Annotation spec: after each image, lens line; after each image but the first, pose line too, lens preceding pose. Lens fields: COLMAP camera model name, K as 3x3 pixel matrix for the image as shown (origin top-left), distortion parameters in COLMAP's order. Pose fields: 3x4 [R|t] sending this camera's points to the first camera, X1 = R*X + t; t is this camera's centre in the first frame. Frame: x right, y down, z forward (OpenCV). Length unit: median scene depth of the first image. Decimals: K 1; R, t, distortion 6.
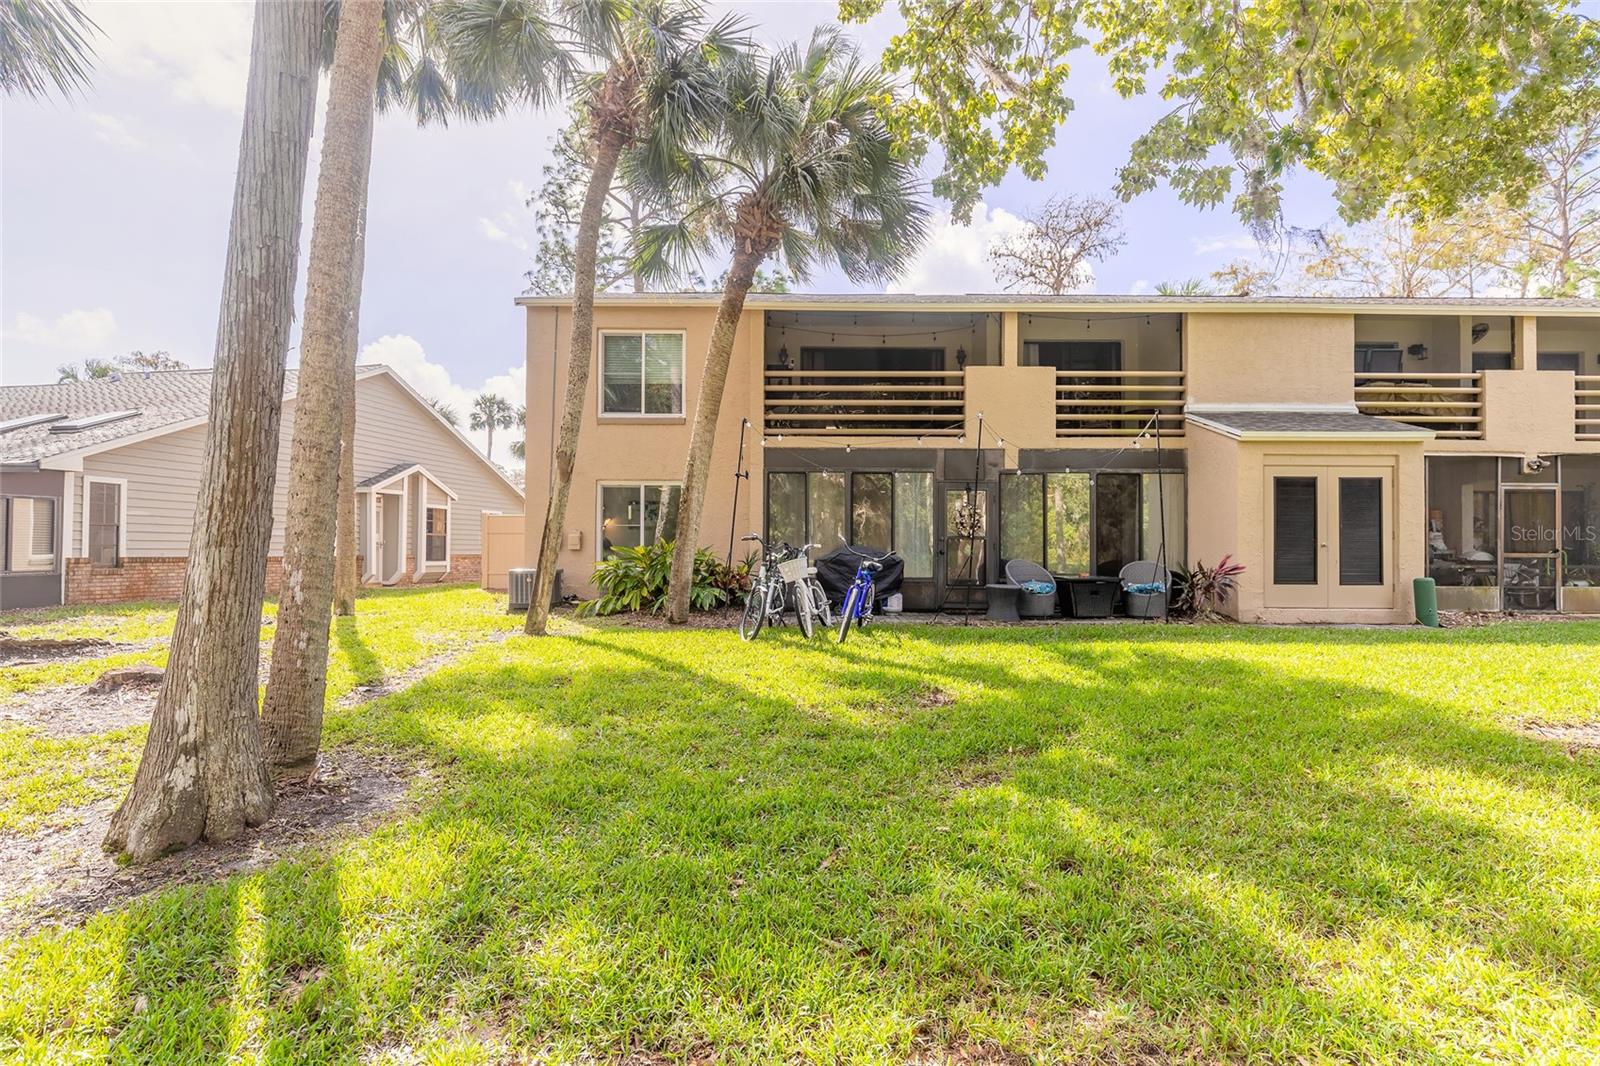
lens RADIAL K [[836.4, 0, 799.4], [0, 836.4, 534.4], [0, 0, 1]] dist [-0.007935, -0.000420]
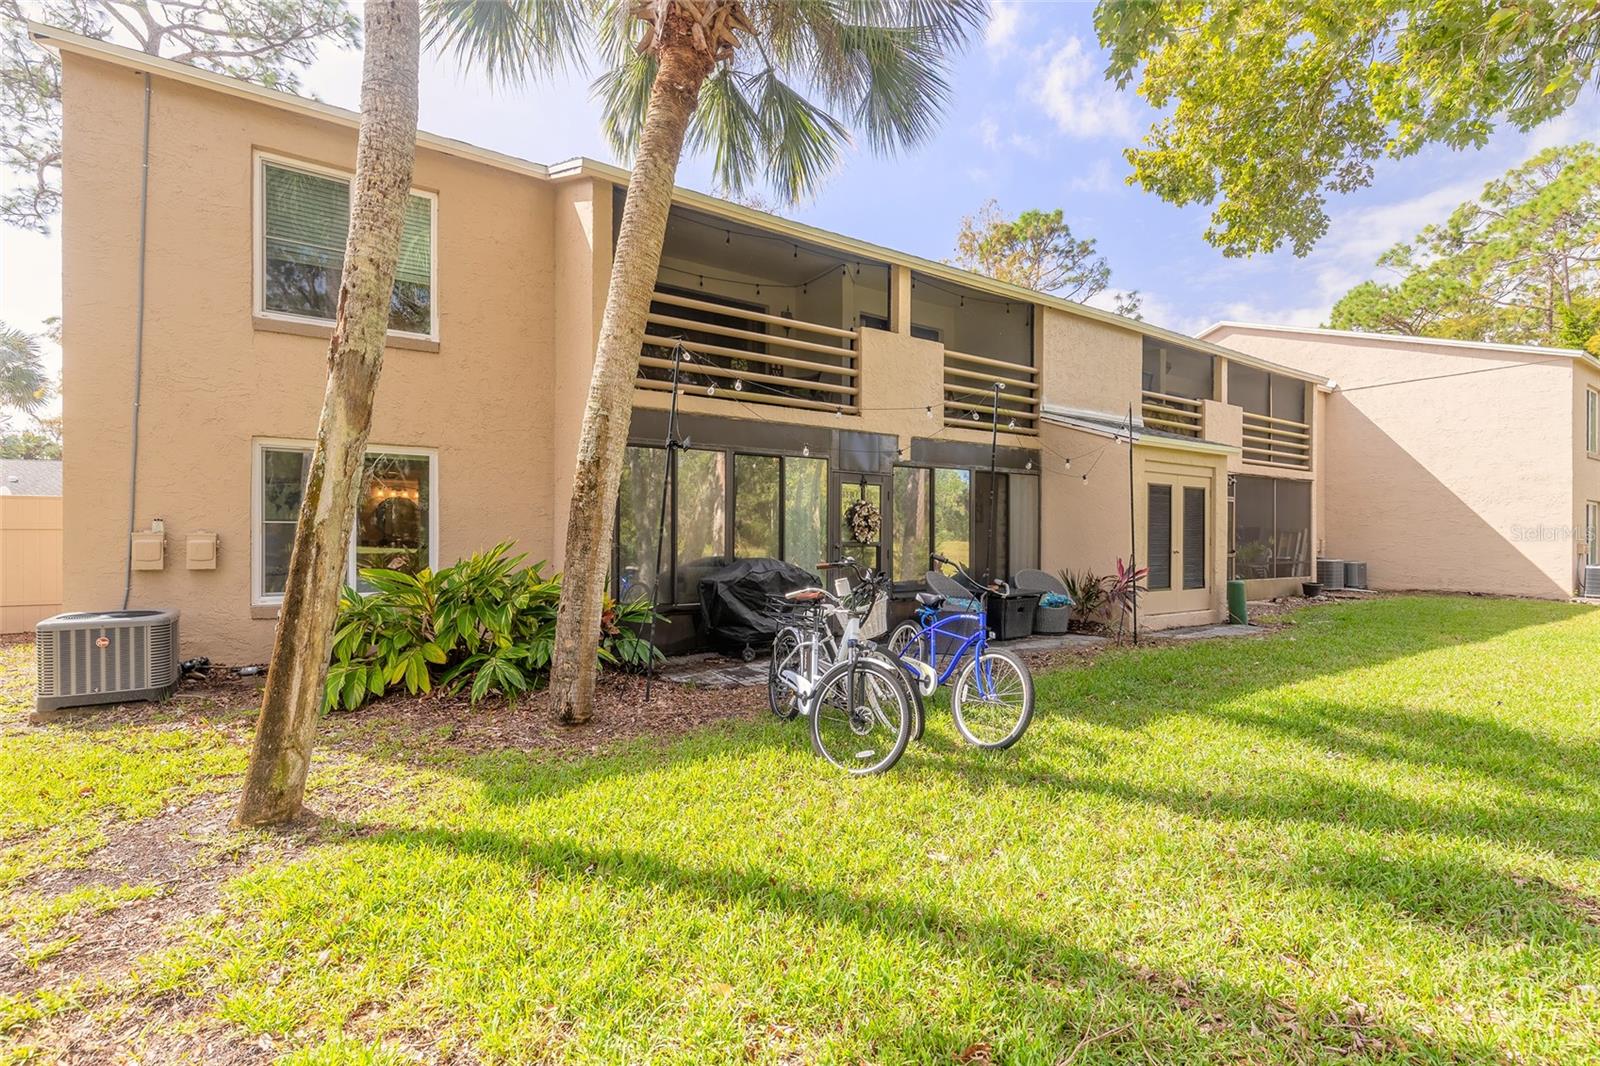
lens RADIAL K [[735.8, 0, 801.0], [0, 735.8, 532.0], [0, 0, 1]] dist [0.002087, -0.000607]
pose [[0.821526, 0.002306, 0.570166, -0.244129], [-0.010445, 0.999885, 0.011006, -0.014566], [-0.570075, -0.014997, 0.821456, 0.461447]]
